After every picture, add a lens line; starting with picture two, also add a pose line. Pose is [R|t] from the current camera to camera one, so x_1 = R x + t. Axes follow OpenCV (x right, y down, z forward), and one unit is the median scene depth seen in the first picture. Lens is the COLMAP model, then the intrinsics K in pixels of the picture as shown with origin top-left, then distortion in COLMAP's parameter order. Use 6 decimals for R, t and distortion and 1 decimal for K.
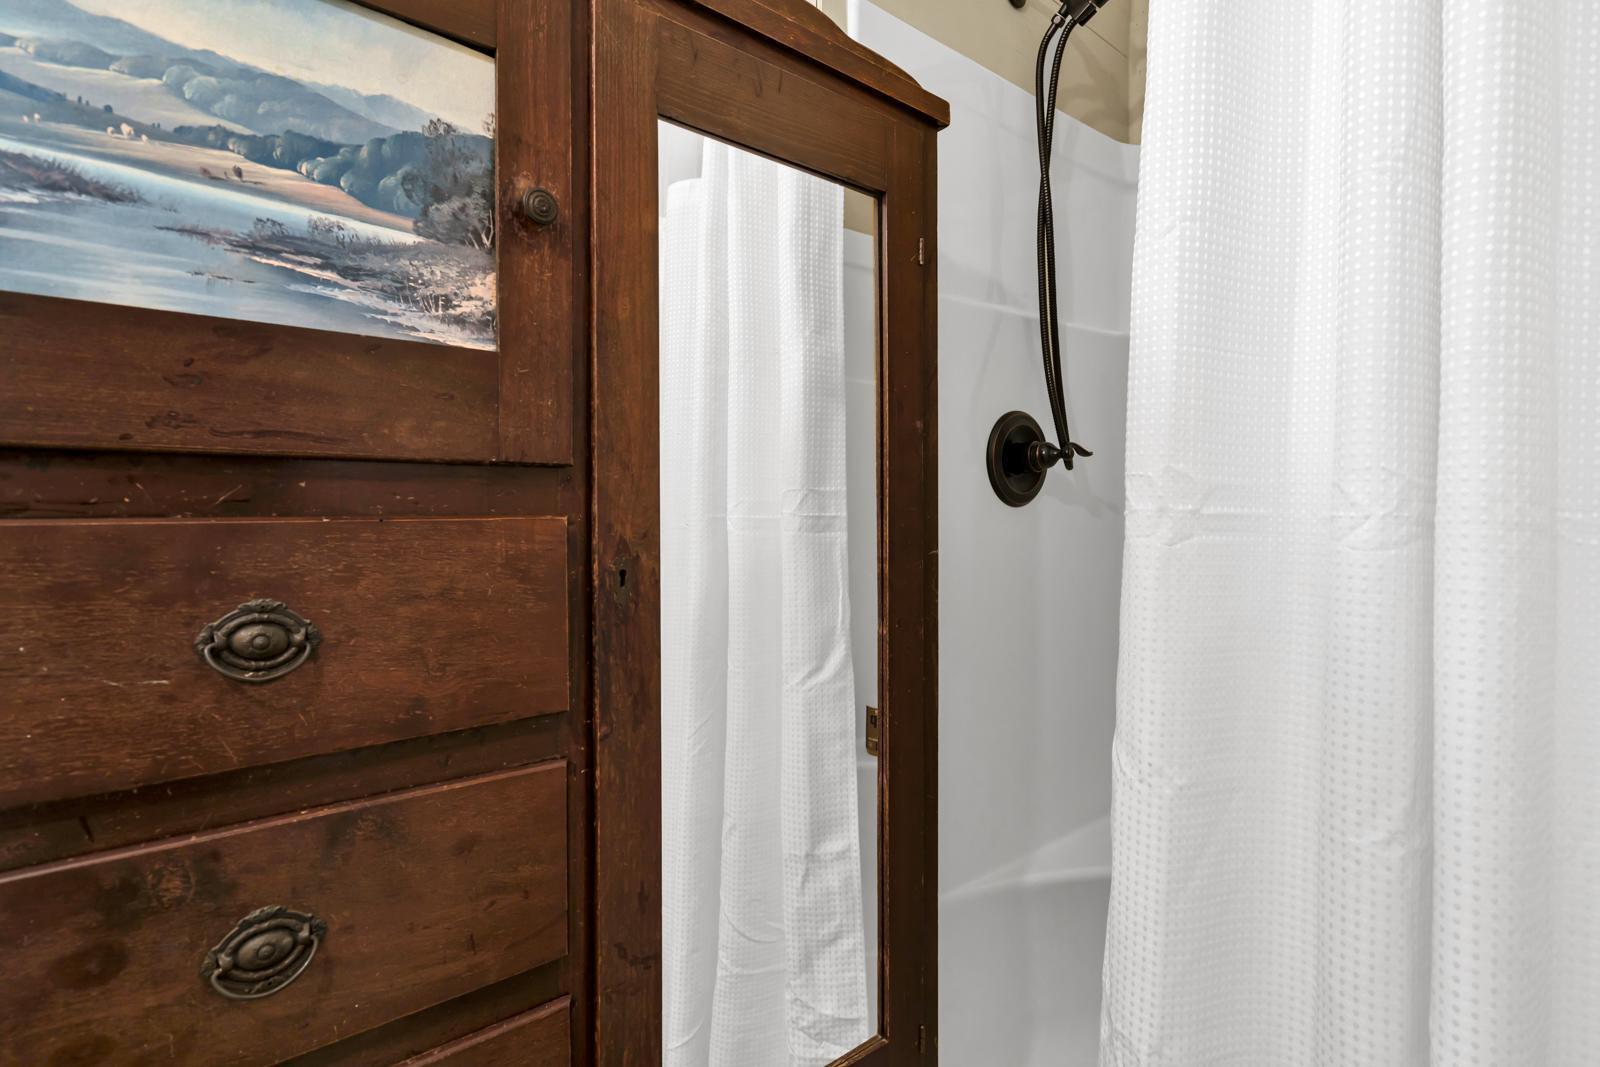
lens RADIAL K [[763.9, 0, 801.5], [0, 763.9, 520.5], [0, 0, 1]] dist [-0.003724, 0.001319]
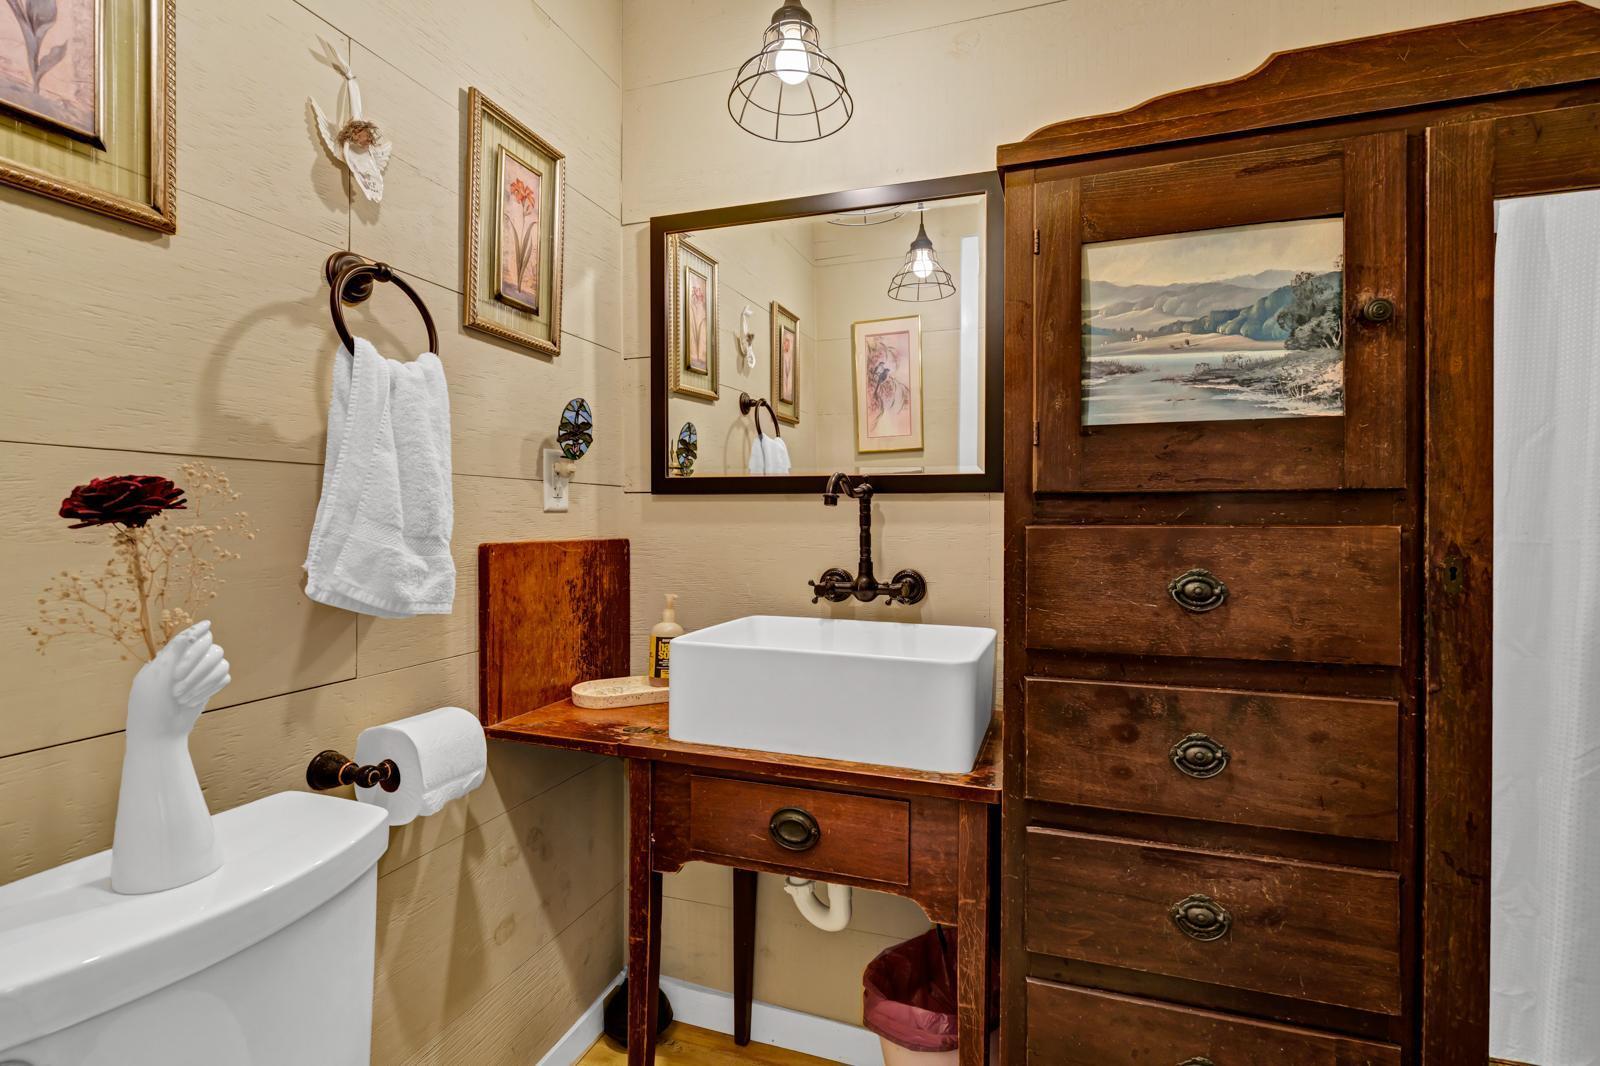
lens RADIAL K [[763.9, 0, 797.0], [0, 763.9, 519.3], [0, 0, 1]] dist [-0.003724, 0.001319]
pose [[0.533792, 0.003610, -0.845608, 0.305929], [-0.009188, 0.999957, -0.001531, -0.005689], [0.845566, 0.008586, 0.533802, -0.730245]]
